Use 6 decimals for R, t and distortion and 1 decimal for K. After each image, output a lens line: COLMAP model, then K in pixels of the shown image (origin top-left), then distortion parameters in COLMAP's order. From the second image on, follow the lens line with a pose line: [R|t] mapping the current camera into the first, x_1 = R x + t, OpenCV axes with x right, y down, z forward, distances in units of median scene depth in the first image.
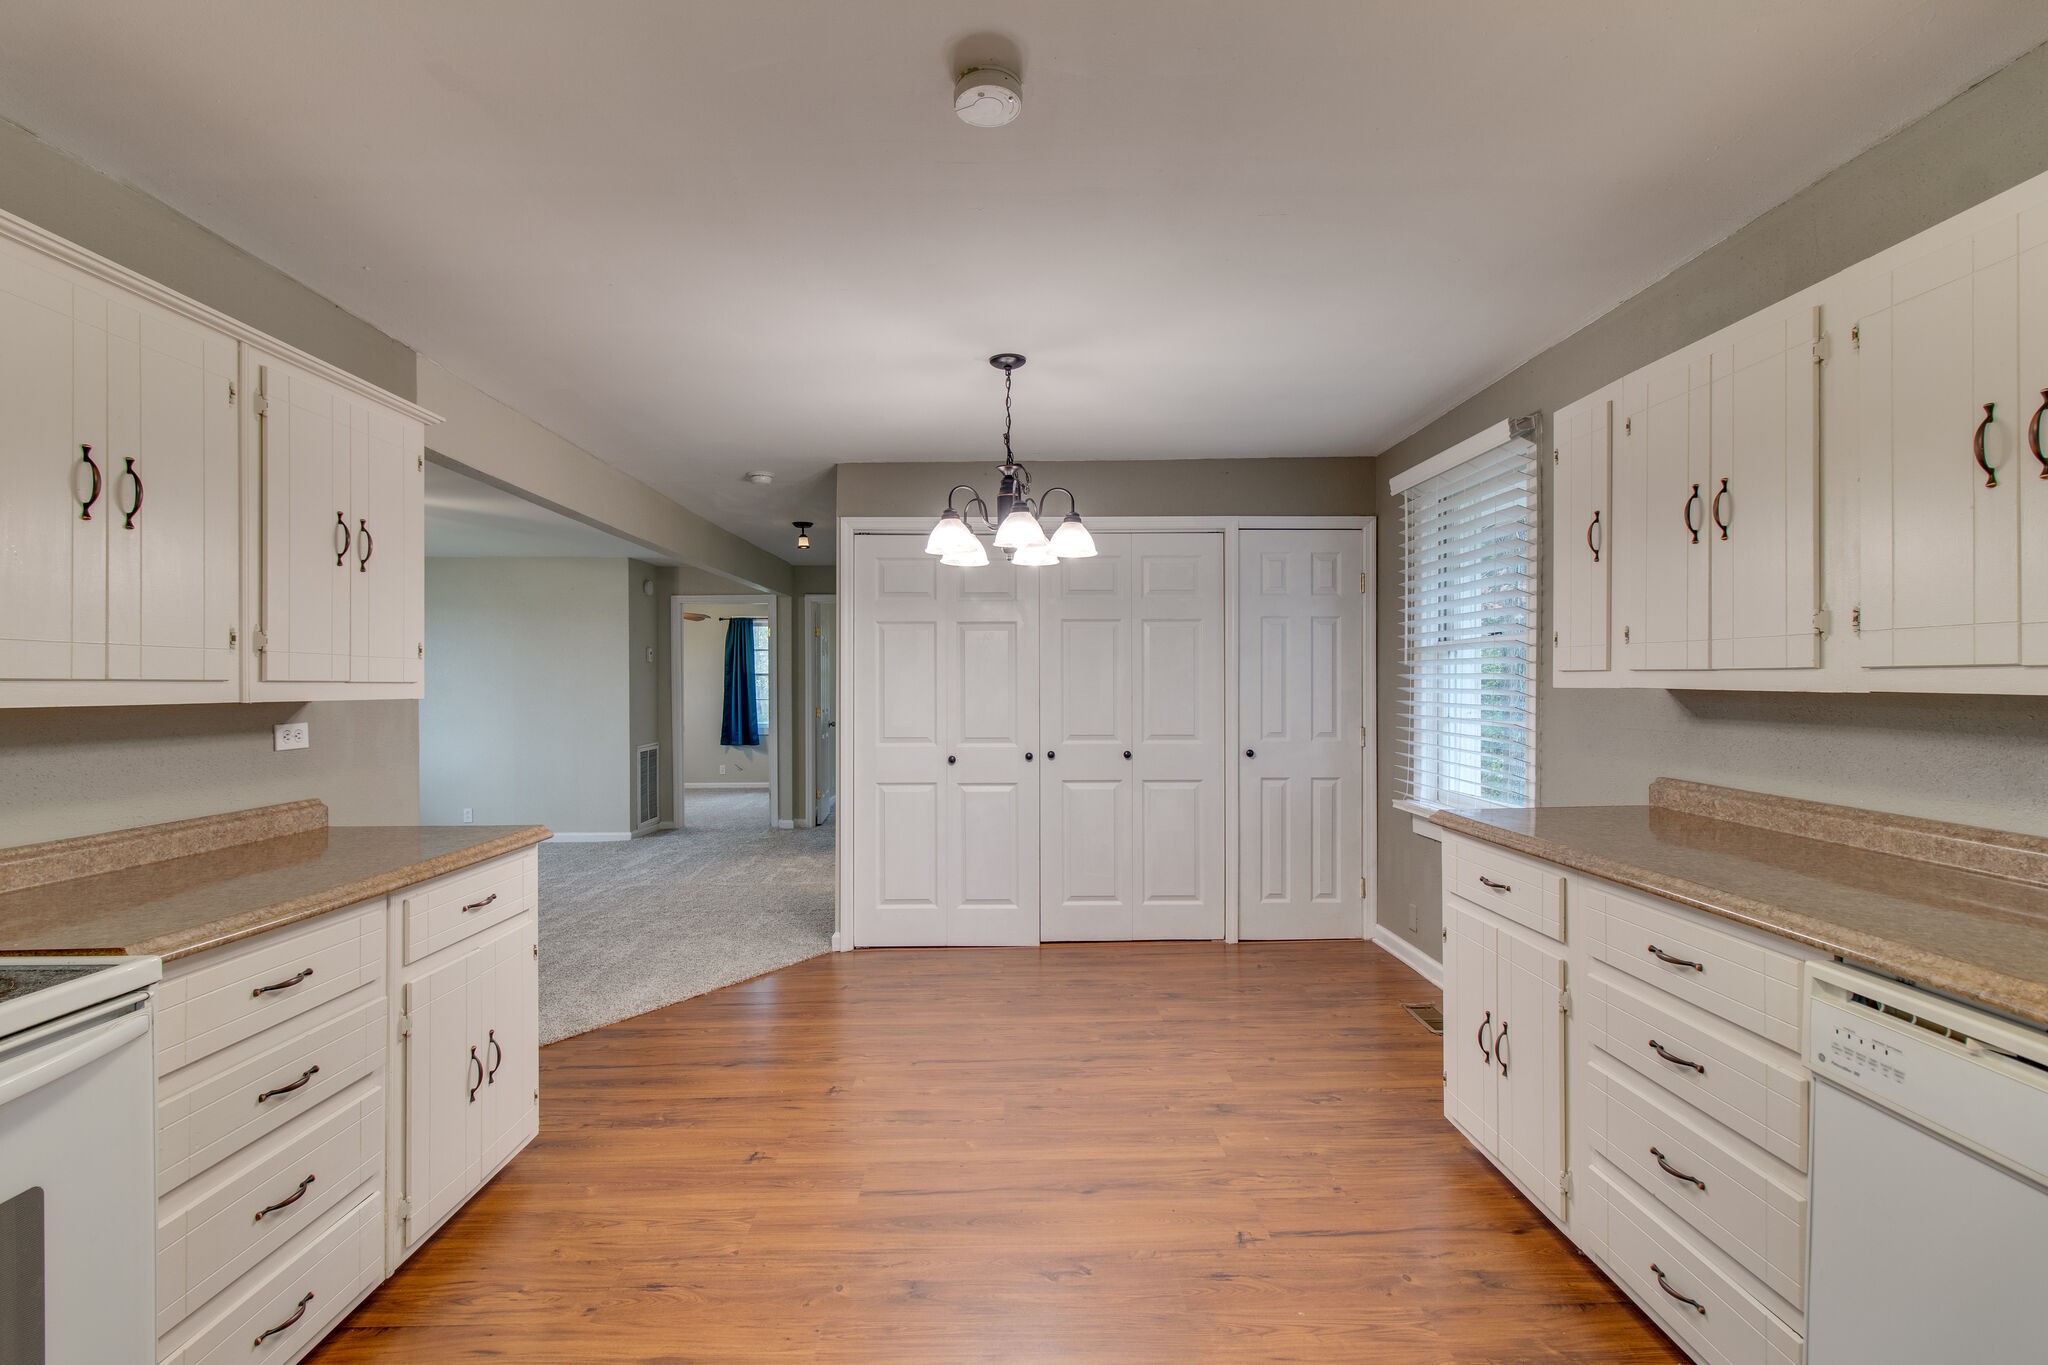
lens RADIAL K [[946.3, 0, 1013.6], [0, 946.3, 680.2], [0, 0, 1]] dist [0.000769, 0.000893]
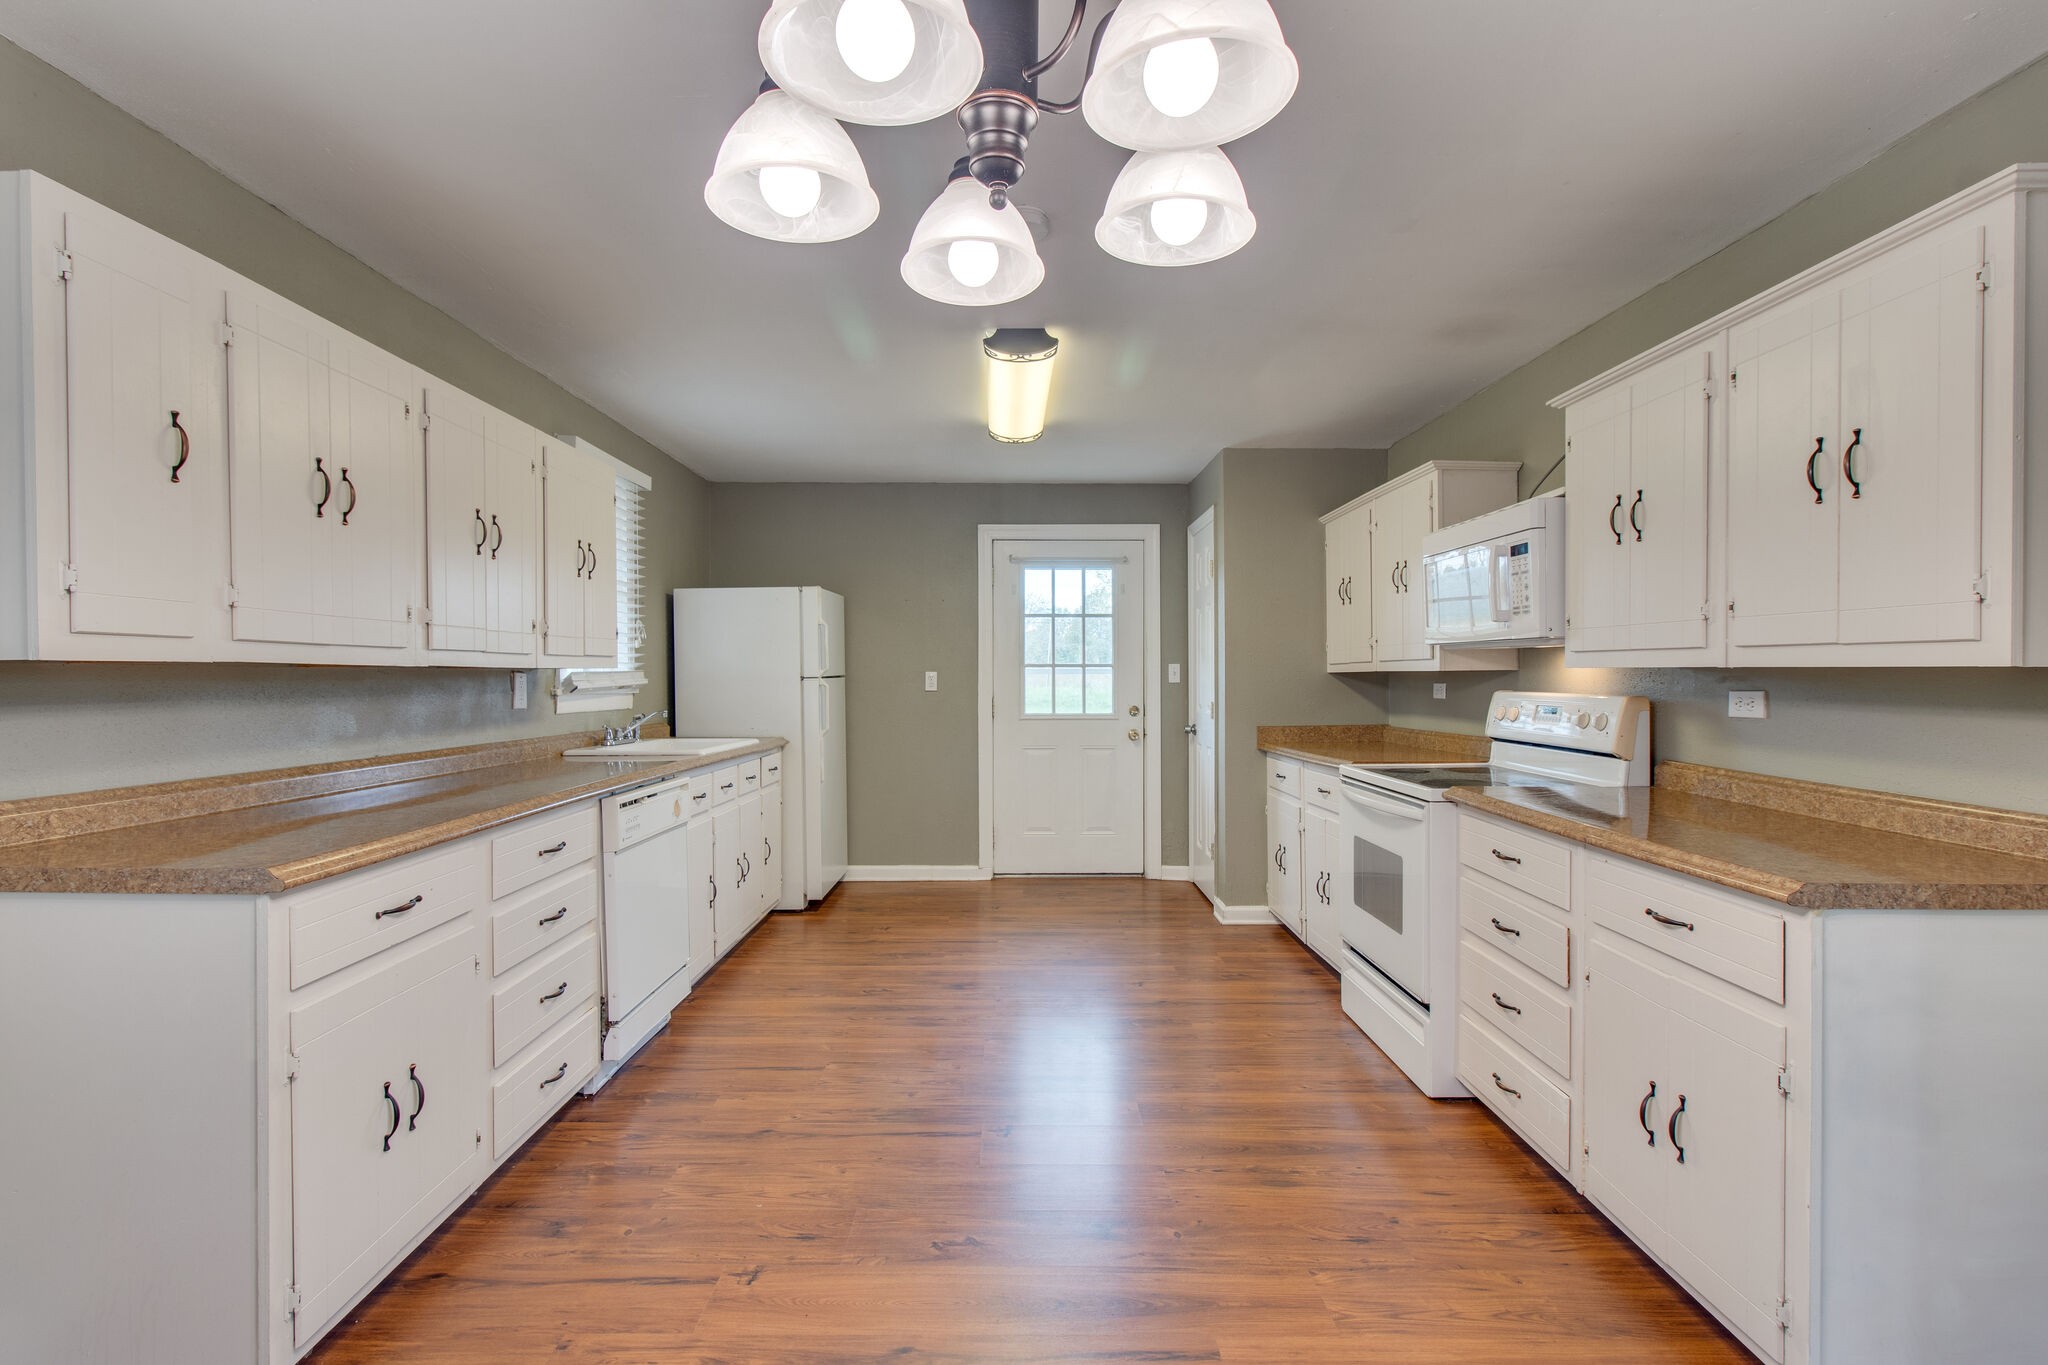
lens RADIAL K [[949.5, 0, 1015.3], [0, 949.5, 671.7], [0, 0, 1]] dist [-0.000499, 0.000206]
pose [[-0.999928, 0.006065, 0.010378, -0.013970], [0.006036, 0.999978, -0.002765, 0.017165], [-0.010395, -0.002702, -0.999942, 1.332148]]
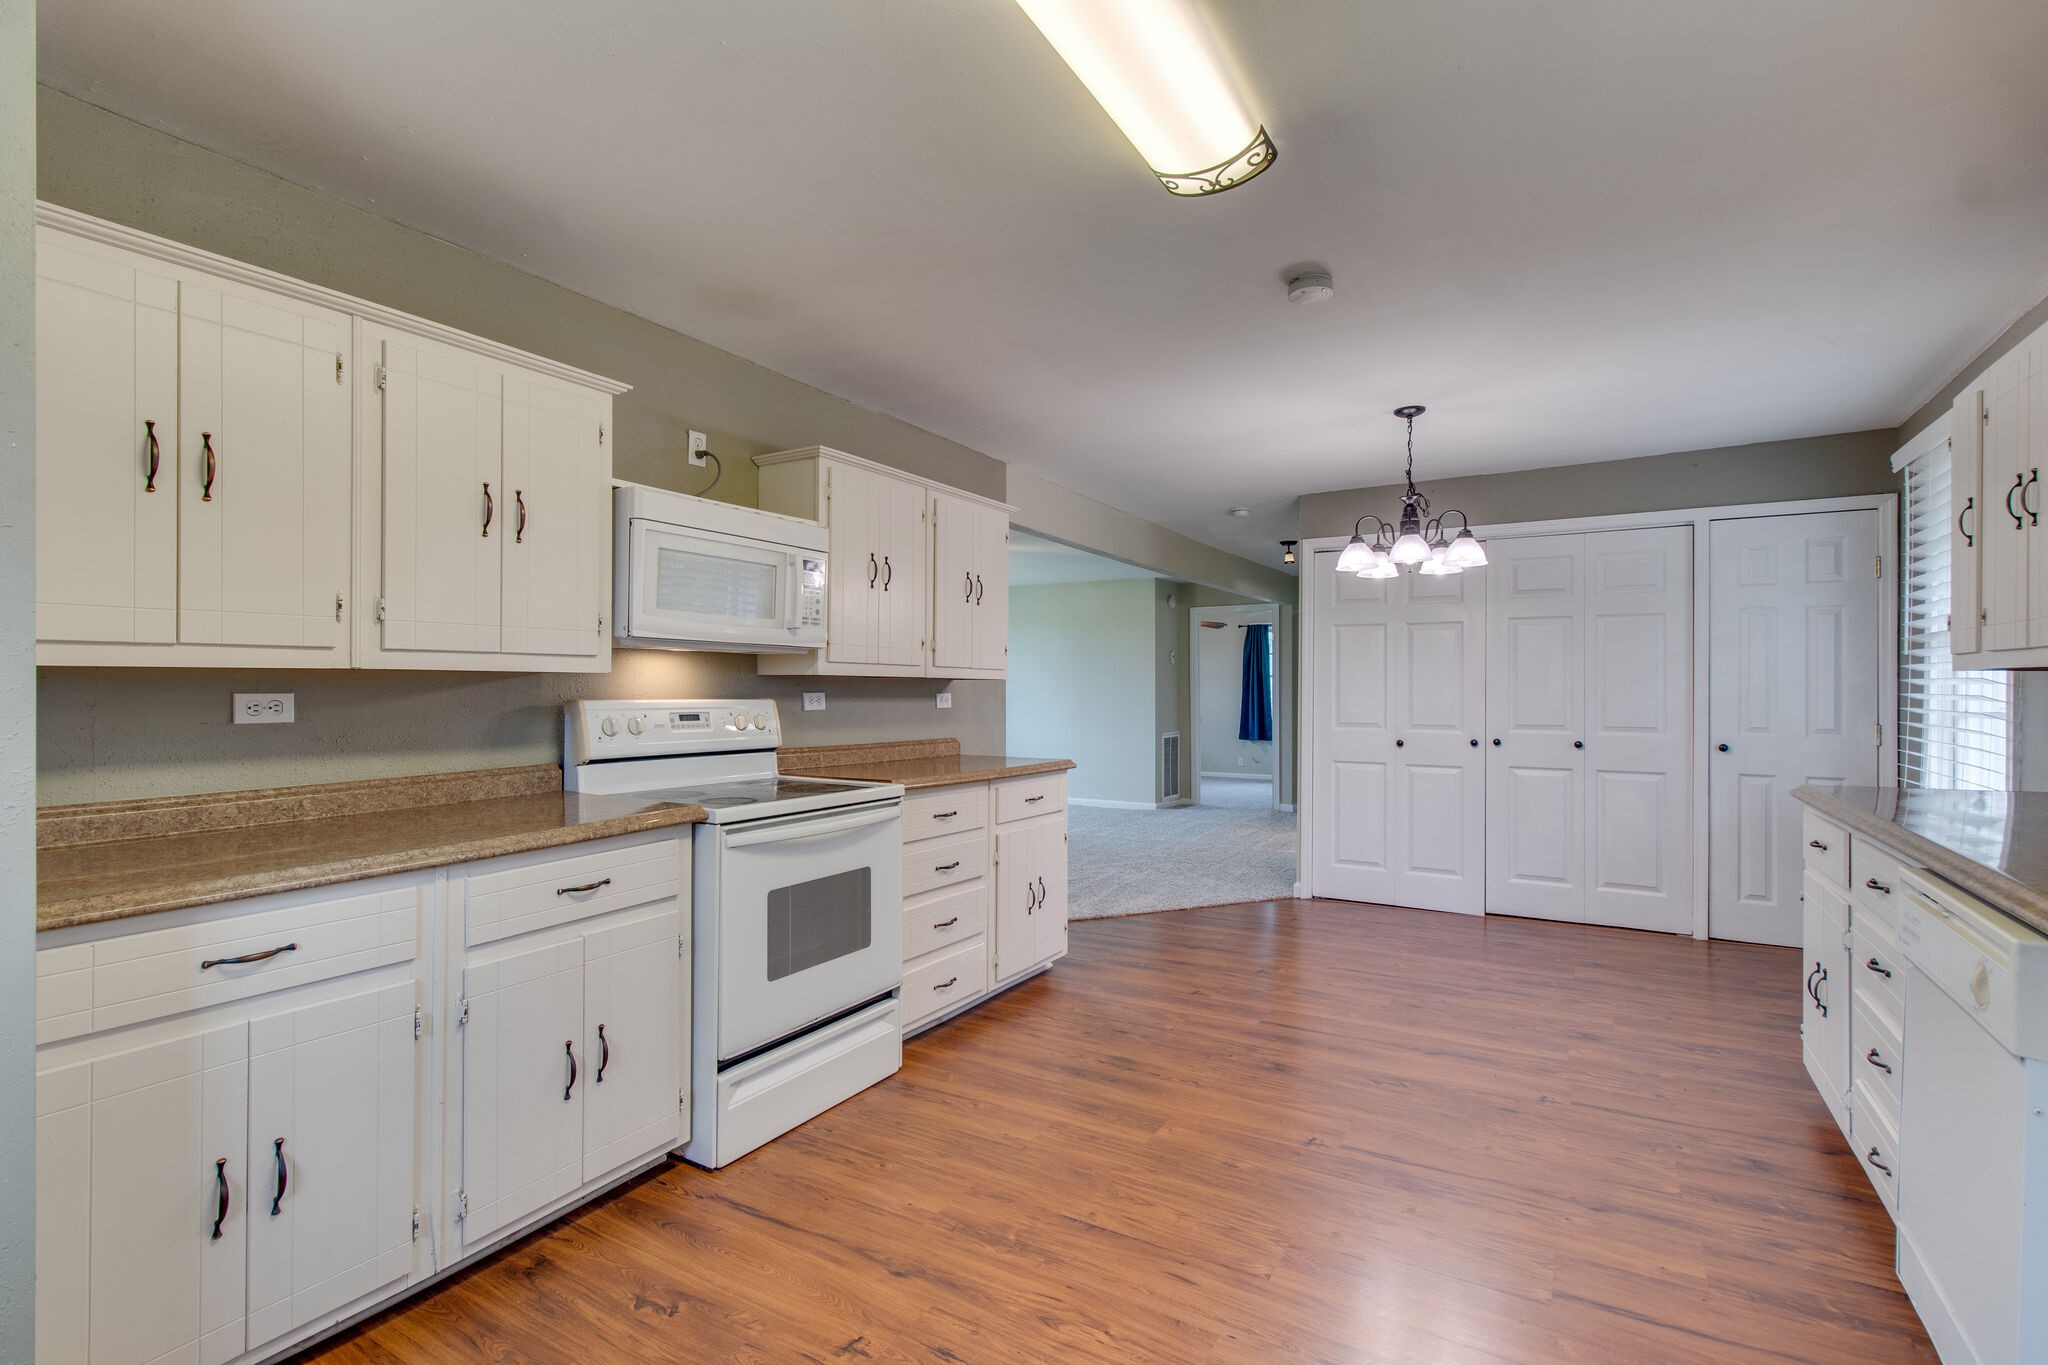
lens RADIAL K [[946.3, 0, 1013.6], [0, 946.3, 680.2], [0, 0, 1]] dist [0.000769, 0.000893]
pose [[0.847251, 0.002083, -0.531188, 0.219837], [-0.005646, 0.999971, -0.005085, 0.024056], [0.531163, 0.007308, 0.847238, -0.329929]]
